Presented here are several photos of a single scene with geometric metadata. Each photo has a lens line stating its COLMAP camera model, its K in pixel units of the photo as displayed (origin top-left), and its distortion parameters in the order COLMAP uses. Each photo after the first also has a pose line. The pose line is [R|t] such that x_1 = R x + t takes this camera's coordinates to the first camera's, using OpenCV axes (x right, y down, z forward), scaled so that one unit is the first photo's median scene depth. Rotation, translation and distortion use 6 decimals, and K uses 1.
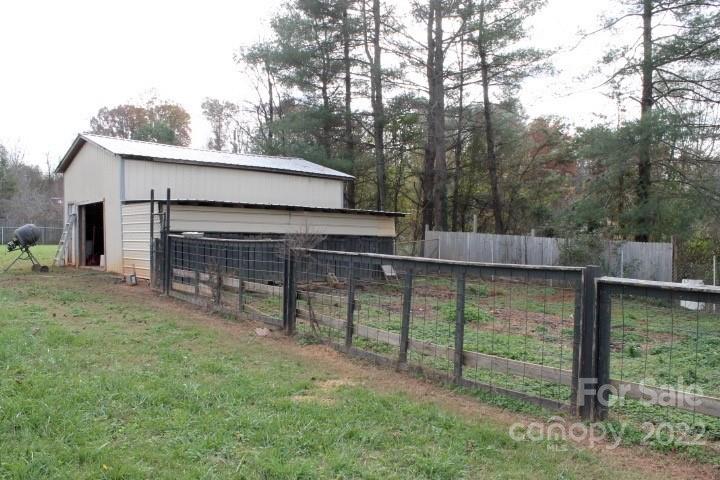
lens RADIAL K [[617.6, 0, 370.2], [0, 617.6, 240.3], [0, 0, 1]] dist [-0.154513, 0.154551]
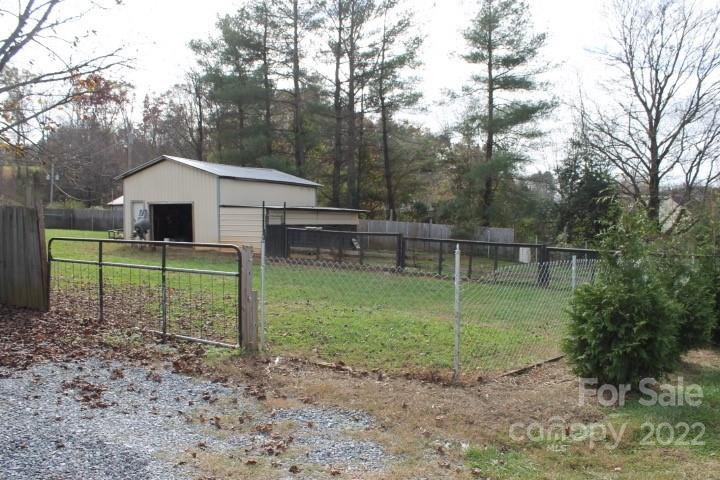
lens RADIAL K [[617.6, 0, 370.2], [0, 617.6, 240.3], [0, 0, 1]] dist [-0.154513, 0.154551]
pose [[0.930628, -0.019615, 0.365440, -0.627560], [0.004841, 0.999135, 0.041301, -0.037815], [-0.365934, -0.036667, 0.929918, -0.623570]]
